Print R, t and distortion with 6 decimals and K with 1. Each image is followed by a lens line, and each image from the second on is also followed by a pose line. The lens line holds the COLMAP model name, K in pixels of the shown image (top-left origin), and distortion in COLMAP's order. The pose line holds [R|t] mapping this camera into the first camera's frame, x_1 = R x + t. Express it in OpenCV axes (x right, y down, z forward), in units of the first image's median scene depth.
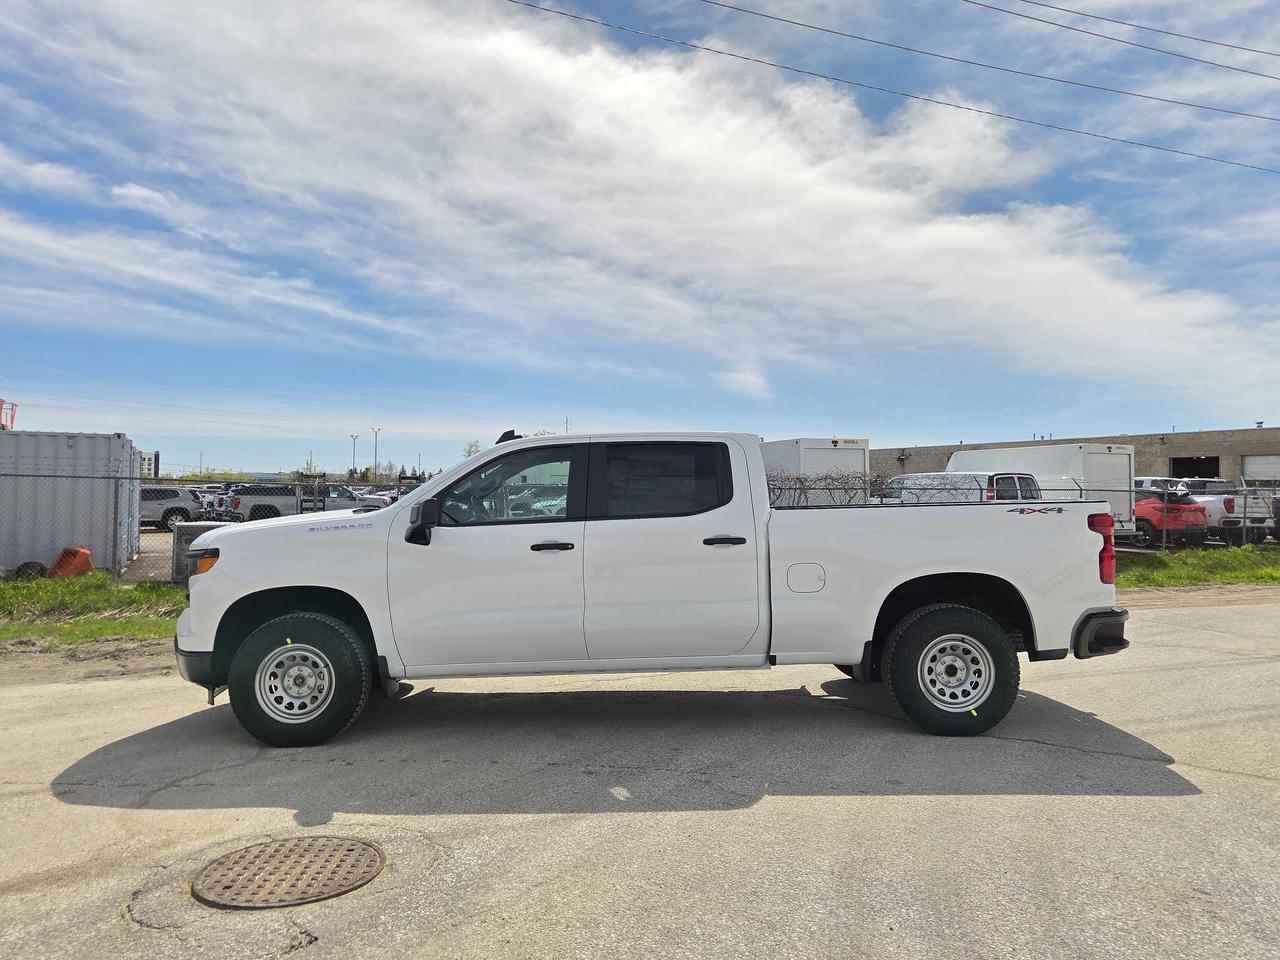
lens RADIAL K [[1906.7, 0, 640.1], [0, 1906.7, 389.4], [0, 0, 1]] dist [0.457240, -0.107797]
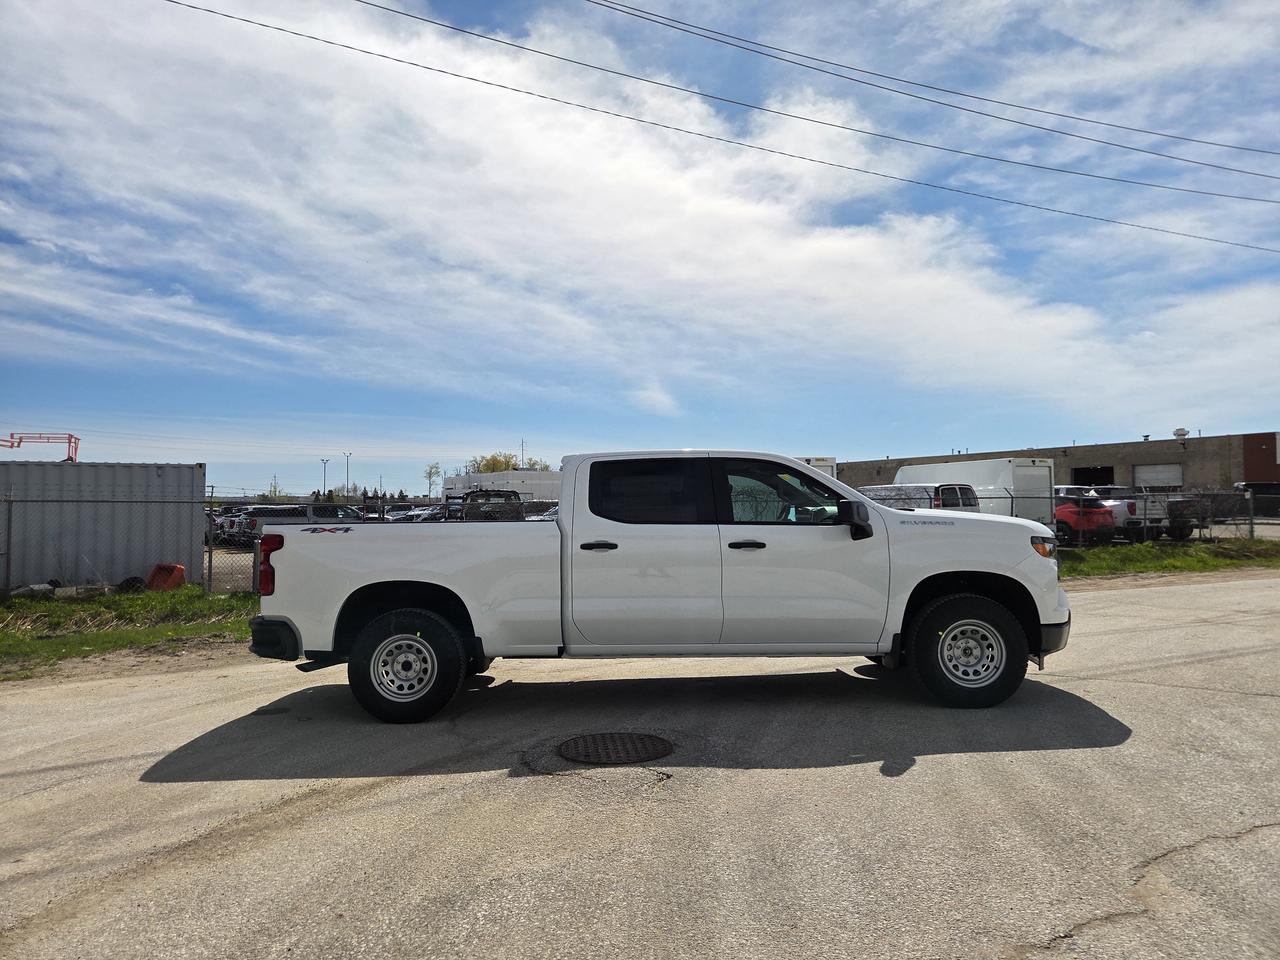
lens RADIAL K [[2517.5, 0, 640.3], [0, 2517.5, 394.5], [0, 0, 1]] dist [1.024953, 0.085801]
pose [[0.989351, -0.012221, 0.145036, -0.143196], [0.011081, 0.999901, 0.008666, -0.017279], [-0.145127, -0.006967, 0.989388, -0.327355]]
